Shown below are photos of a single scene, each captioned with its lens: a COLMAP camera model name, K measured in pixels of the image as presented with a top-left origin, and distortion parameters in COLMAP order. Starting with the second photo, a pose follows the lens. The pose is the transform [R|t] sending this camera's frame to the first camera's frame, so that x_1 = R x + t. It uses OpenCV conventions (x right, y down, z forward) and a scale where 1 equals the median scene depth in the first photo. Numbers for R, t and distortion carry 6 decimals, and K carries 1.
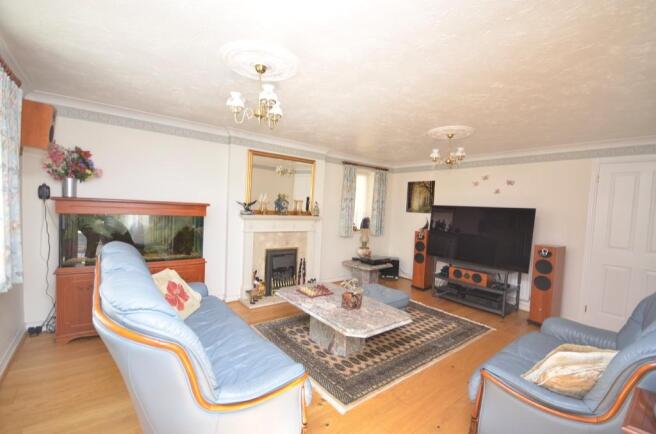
lens RADIAL K [[287.6, 0, 327.7], [0, 287.6, 217.4], [0, 0, 1]] dist [0.001805, -0.003063]
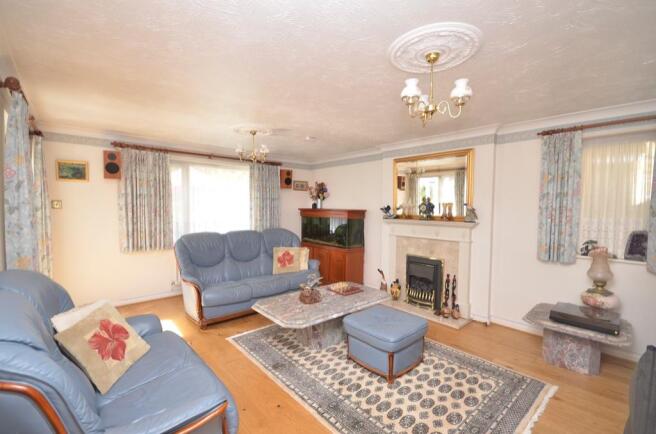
lens RADIAL K [[287.6, 0, 328.4], [0, 287.6, 219.6], [0, 0, 1]] dist [0.001805, -0.003063]
pose [[0.068189, -0.002848, -0.997668, 0.733596], [-0.043185, 0.999050, -0.005804, 0.008670], [0.996737, 0.043480, 0.068001, 0.633540]]
